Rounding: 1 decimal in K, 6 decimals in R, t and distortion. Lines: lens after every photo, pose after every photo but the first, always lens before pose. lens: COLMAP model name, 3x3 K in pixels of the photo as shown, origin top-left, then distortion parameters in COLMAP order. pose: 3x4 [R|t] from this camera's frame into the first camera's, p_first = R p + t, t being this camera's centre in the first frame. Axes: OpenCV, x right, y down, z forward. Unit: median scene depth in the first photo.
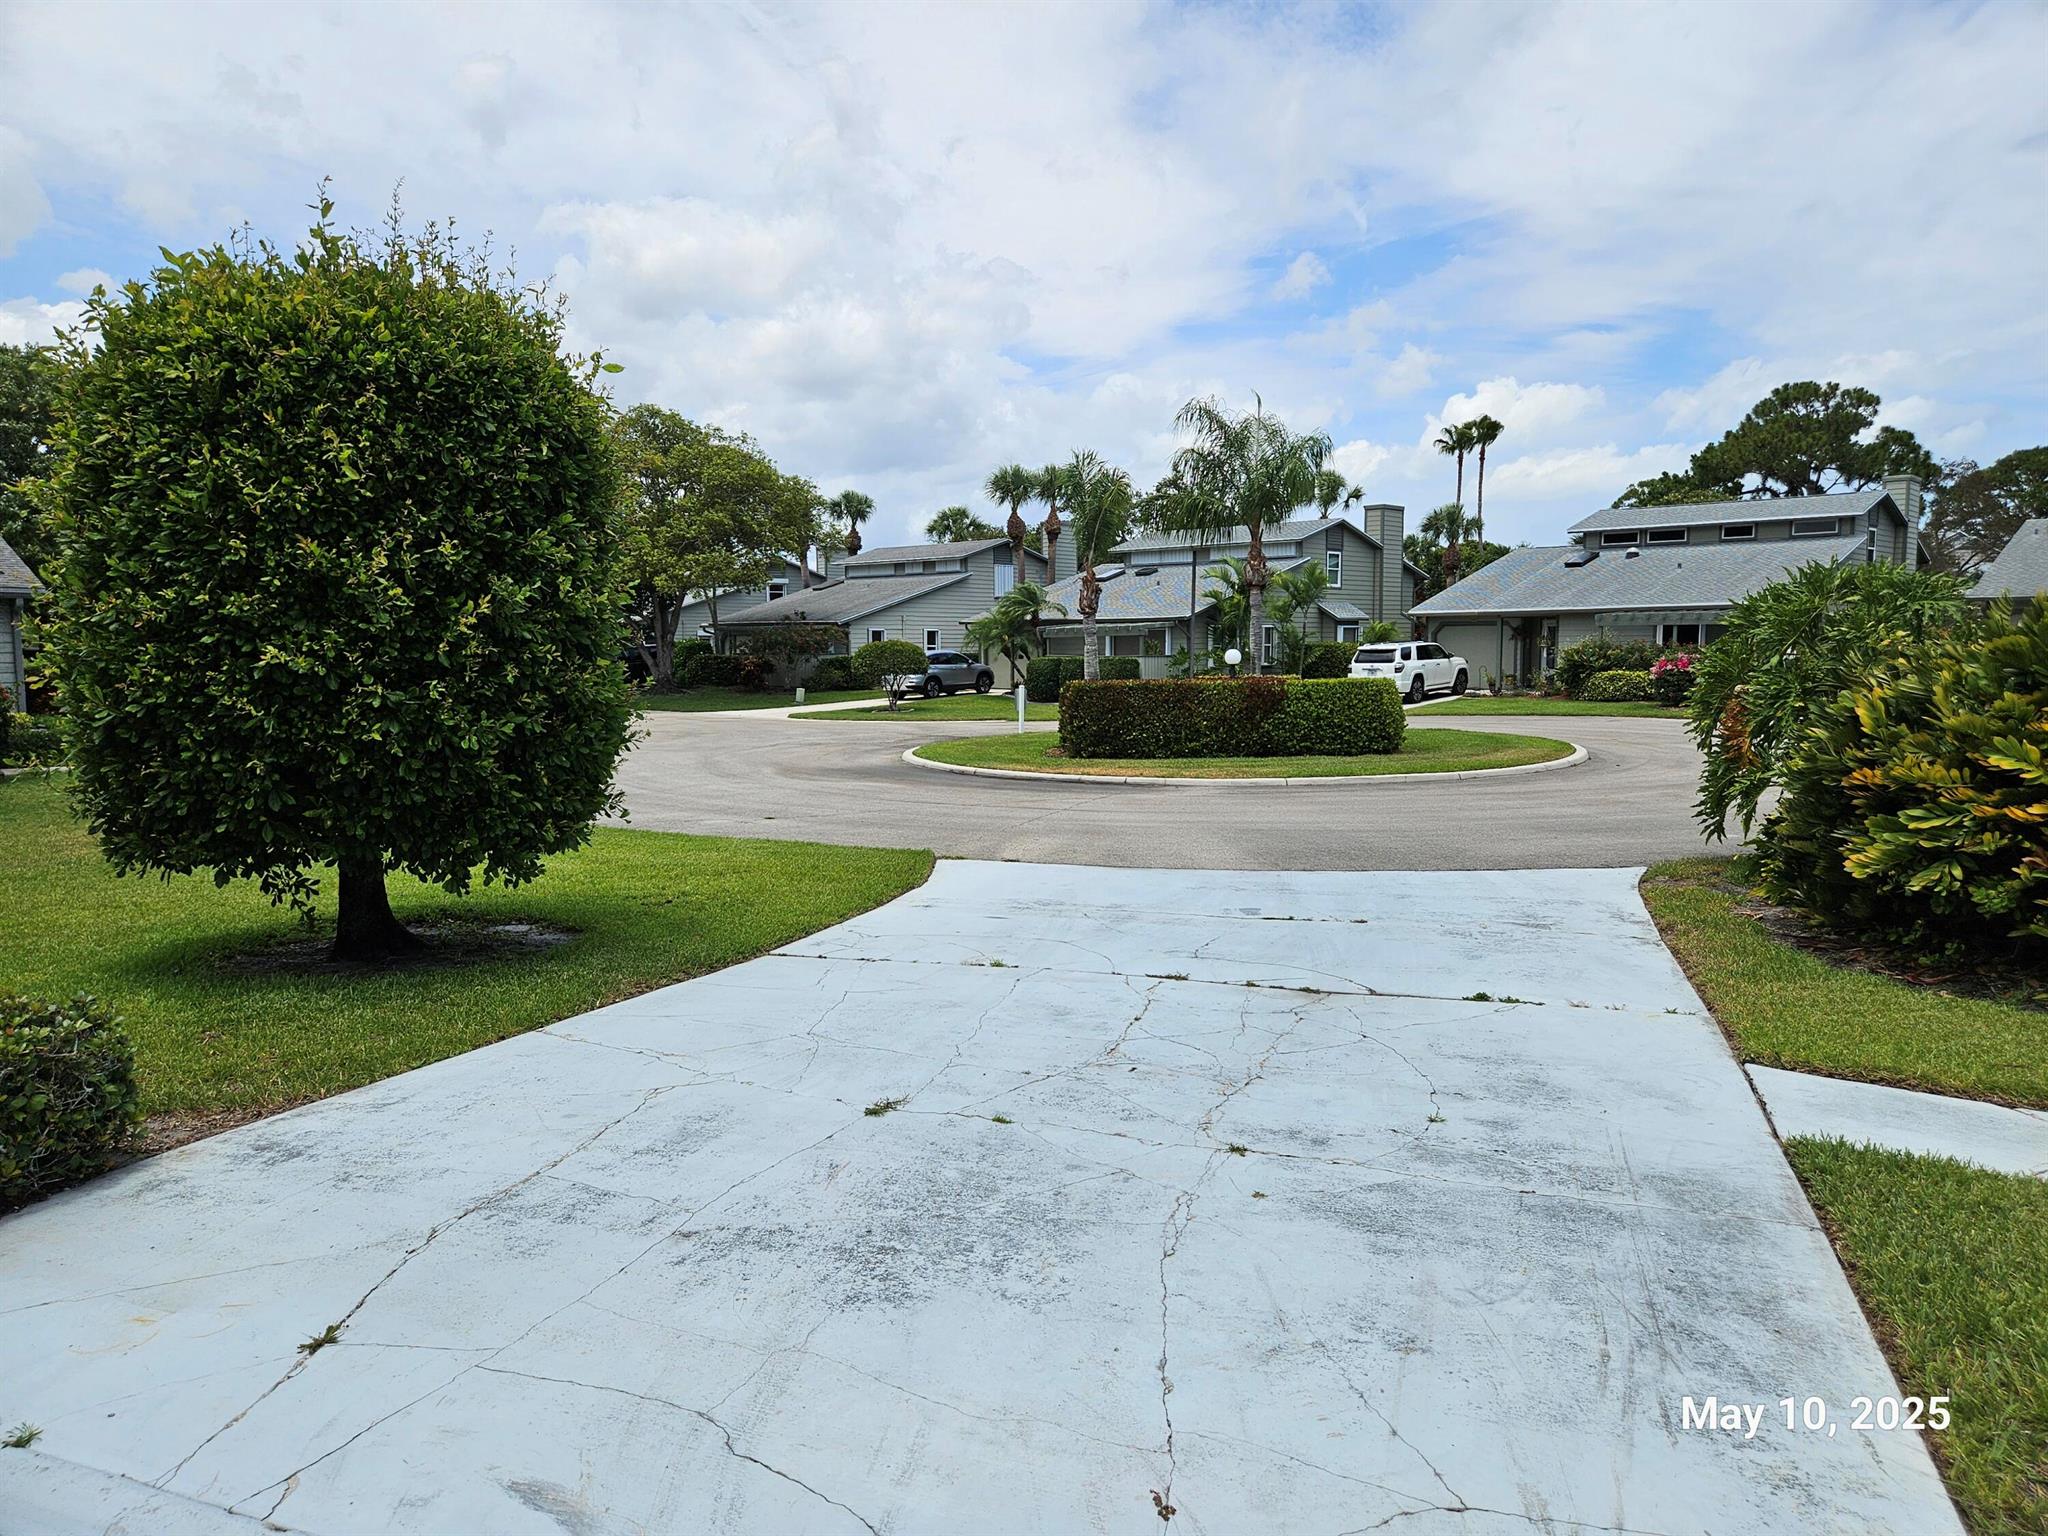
lens RADIAL K [[1367.0, 0, 1018.2], [0, 1367.0, 763.3], [0, 0, 1]] dist [0.068297, -0.056801]
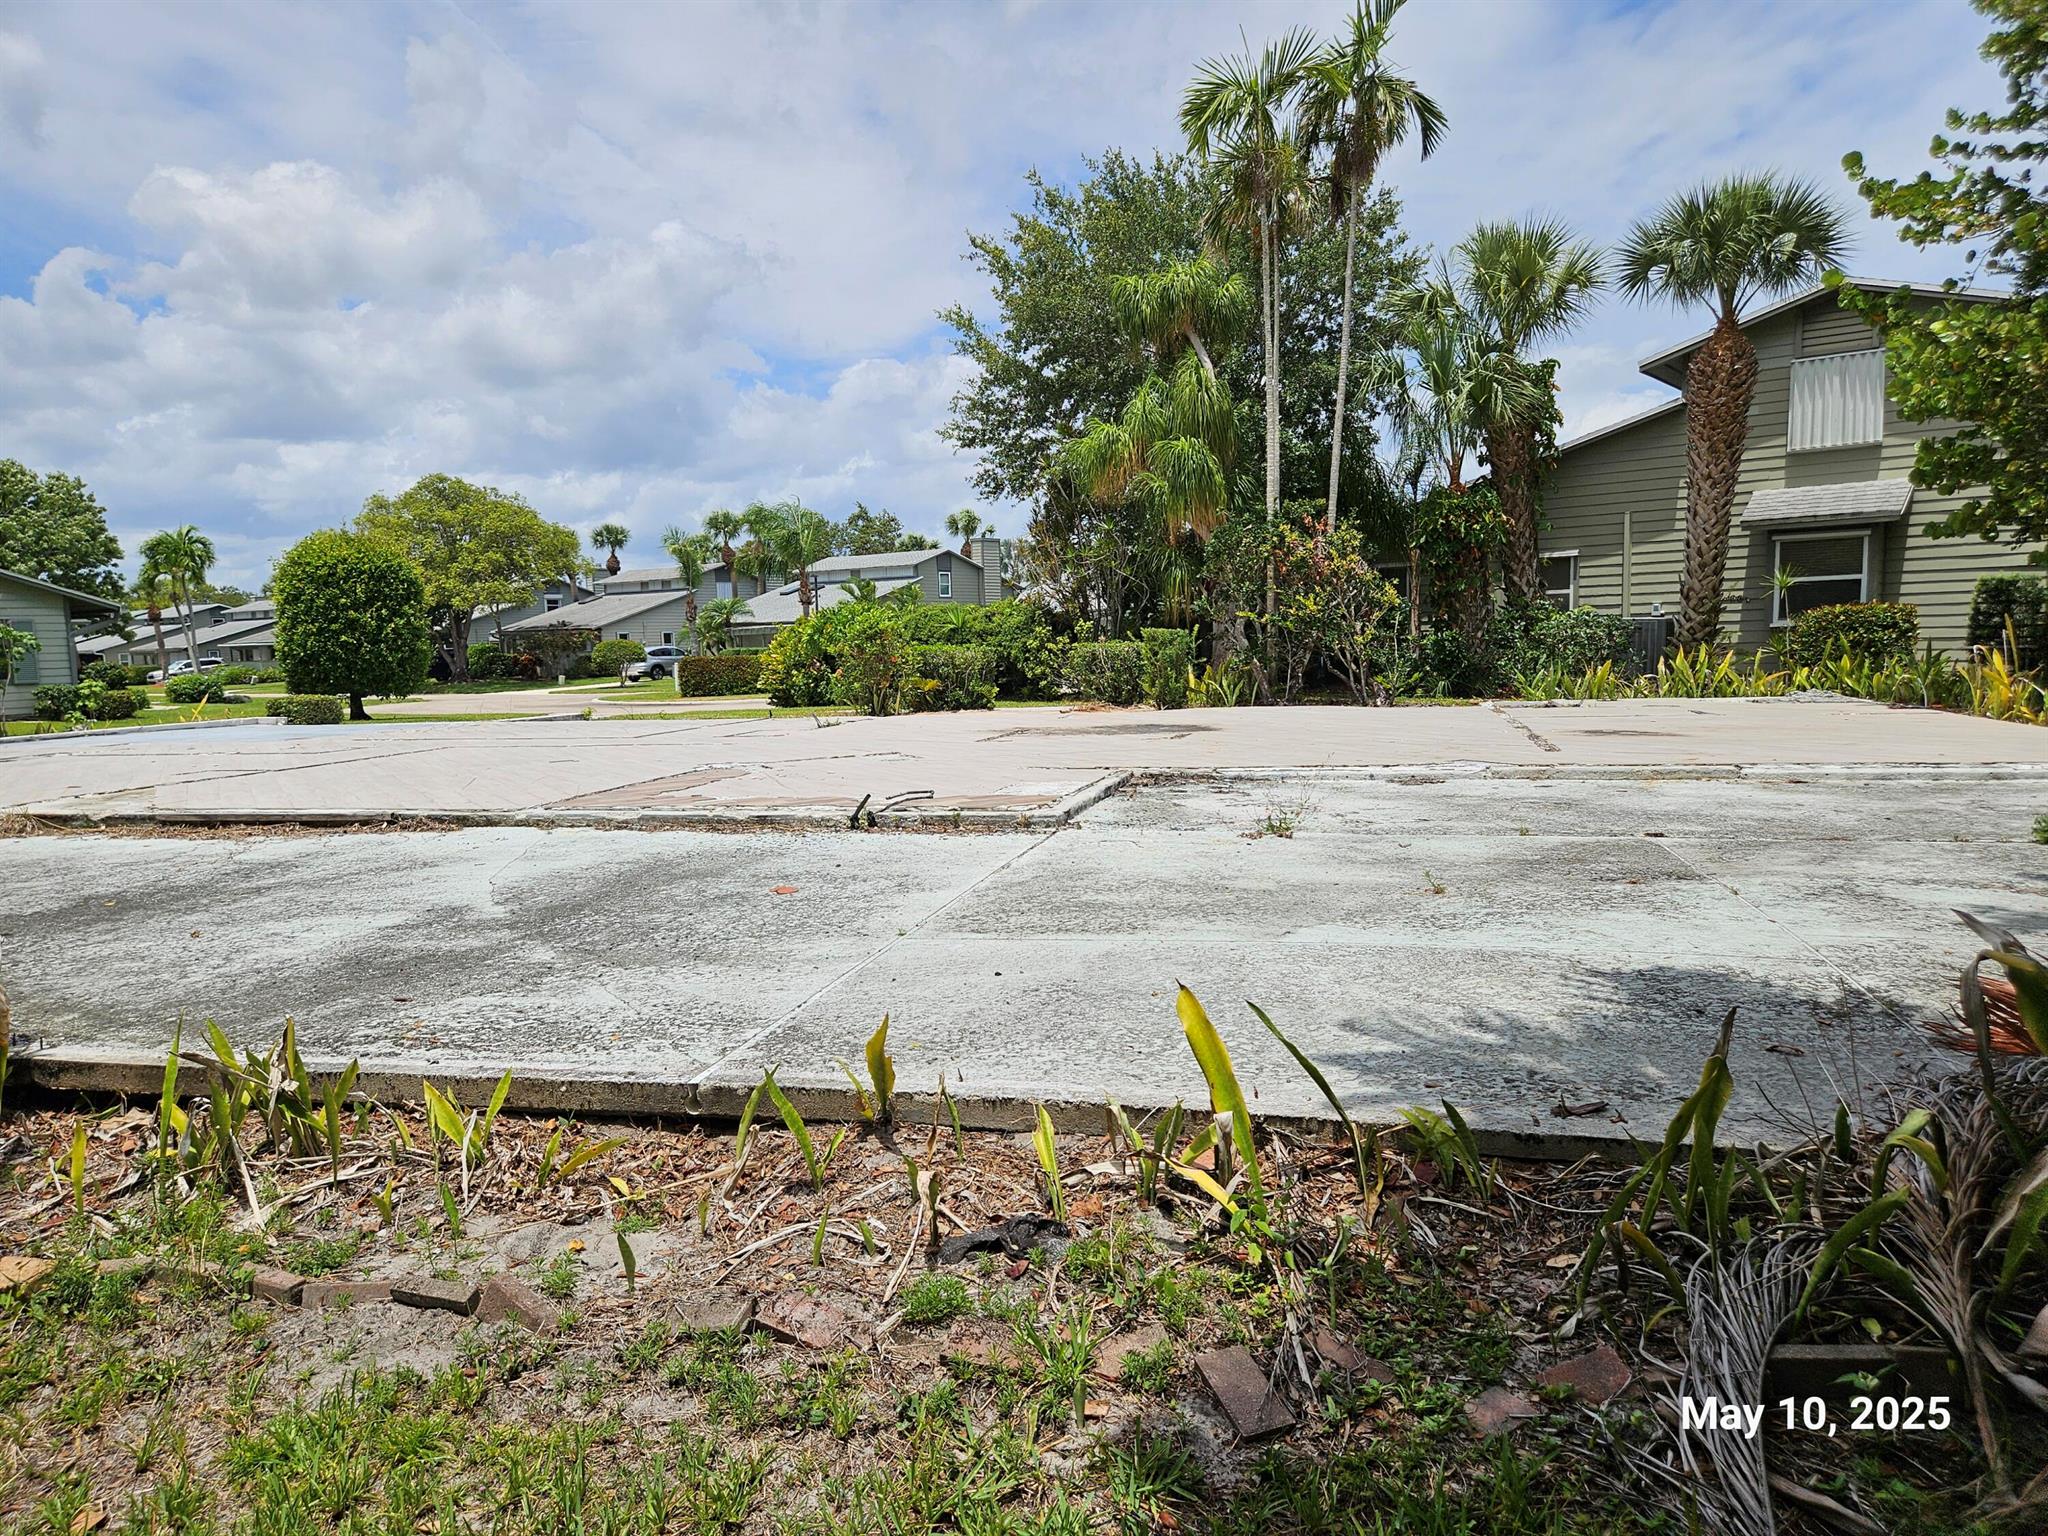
lens RADIAL K [[1364.4, 0, 1025.5], [0, 1364.4, 780.7], [0, 0, 1]] dist [0.039867, -0.002672]
pose [[0.991195, -0.038068, 0.126818, 0.126344], [0.036443, 0.999221, 0.015115, 0.047581], [-0.127295, -0.010360, 0.991811, -0.443654]]
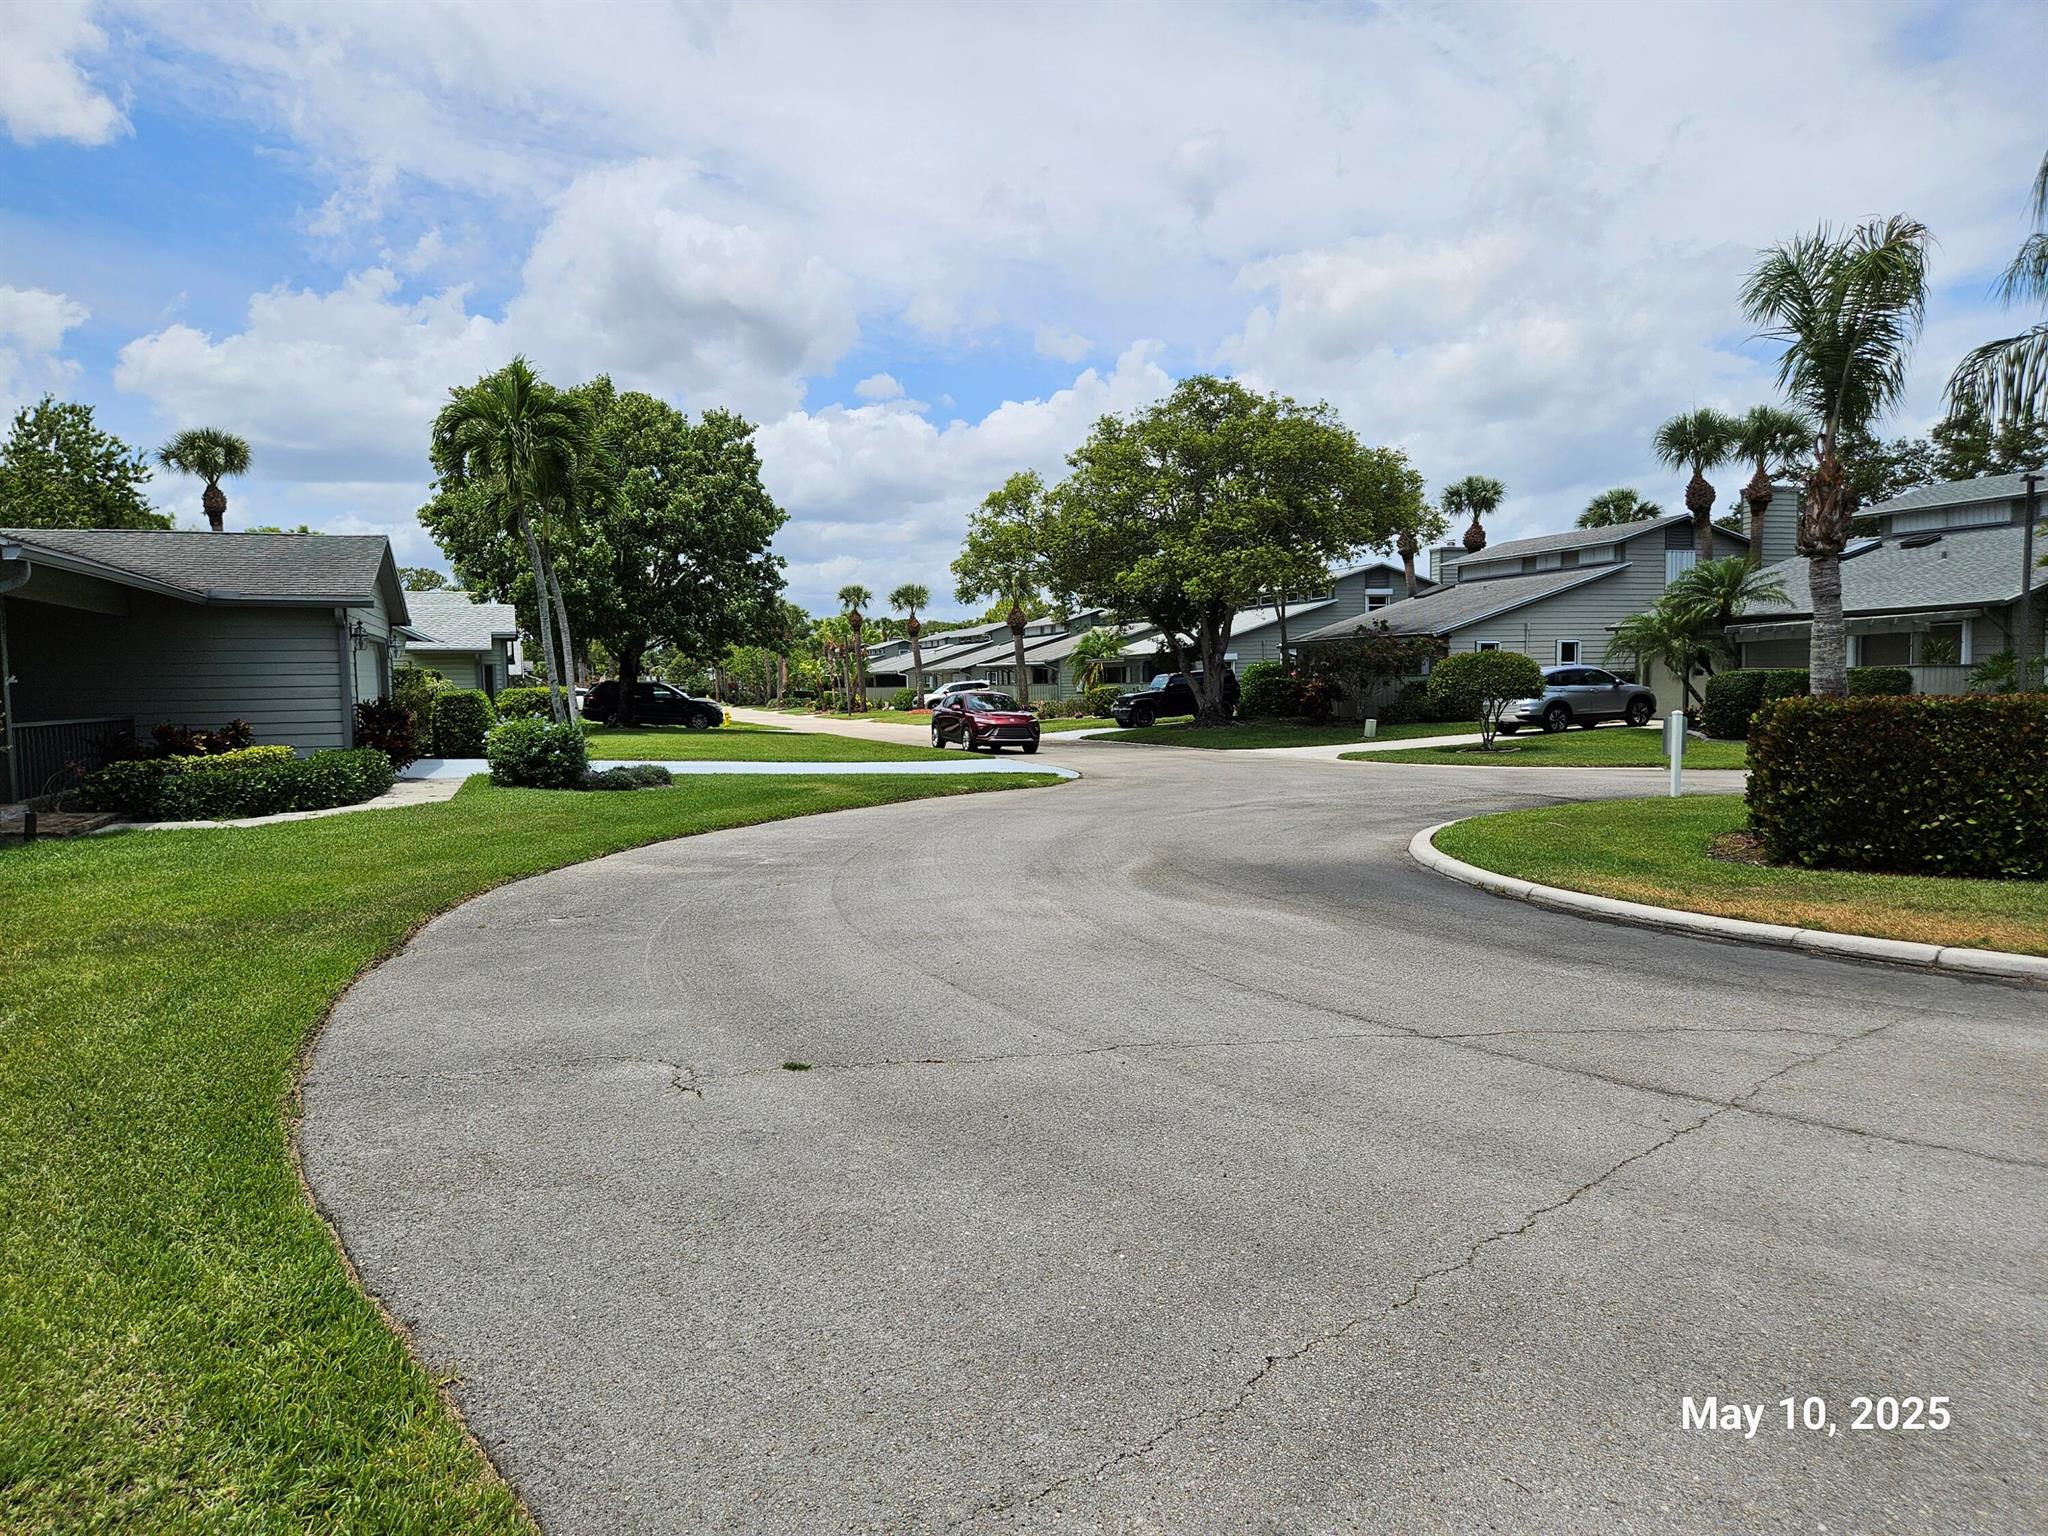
lens RADIAL K [[1364.4, 0, 1025.5], [0, 1364.4, 780.7], [0, 0, 1]] dist [0.039867, -0.002672]
pose [[0.893833, 0.019069, -0.447994, 0.010334], [-0.024197, 0.999691, -0.005727, -0.011289], [0.447746, 0.015959, 0.894018, 0.226262]]
